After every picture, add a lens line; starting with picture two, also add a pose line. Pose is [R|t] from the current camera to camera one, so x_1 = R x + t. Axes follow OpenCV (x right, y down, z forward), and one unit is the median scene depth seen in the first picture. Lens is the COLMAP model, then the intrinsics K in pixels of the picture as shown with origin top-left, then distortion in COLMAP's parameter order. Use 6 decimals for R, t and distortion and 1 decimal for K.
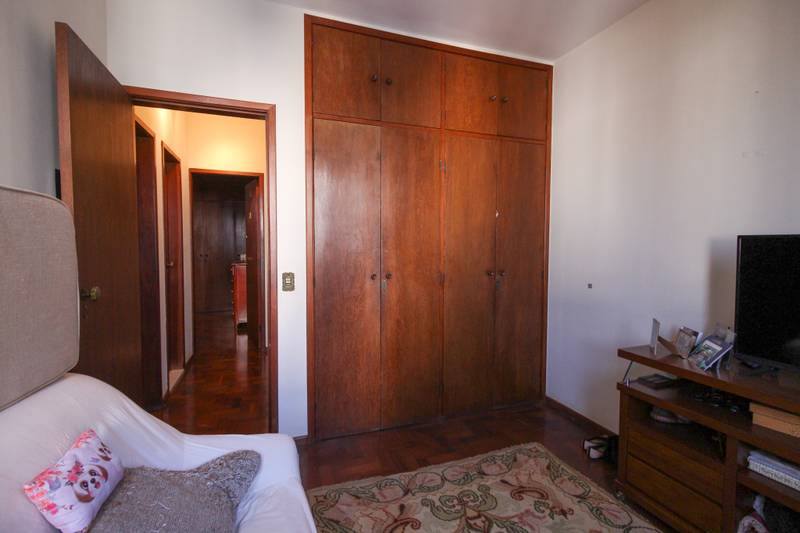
lens RADIAL K [[367.0, 0, 405.2], [0, 367.0, 263.5], [0, 0, 1]] dist [0.002802, -0.006881]
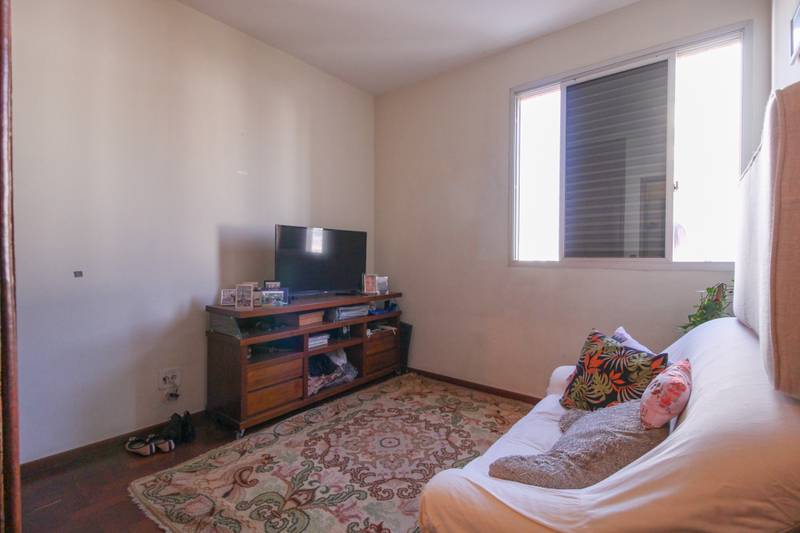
lens RADIAL K [[367.0, 0, 405.1], [0, 367.0, 264.8], [0, 0, 1]] dist [0.002802, -0.006881]
pose [[-0.525114, -0.018034, 0.850841, -0.683743], [0.037600, 0.998308, 0.044366, 0.046014], [-0.850201, 0.055288, -0.523548, 1.109387]]
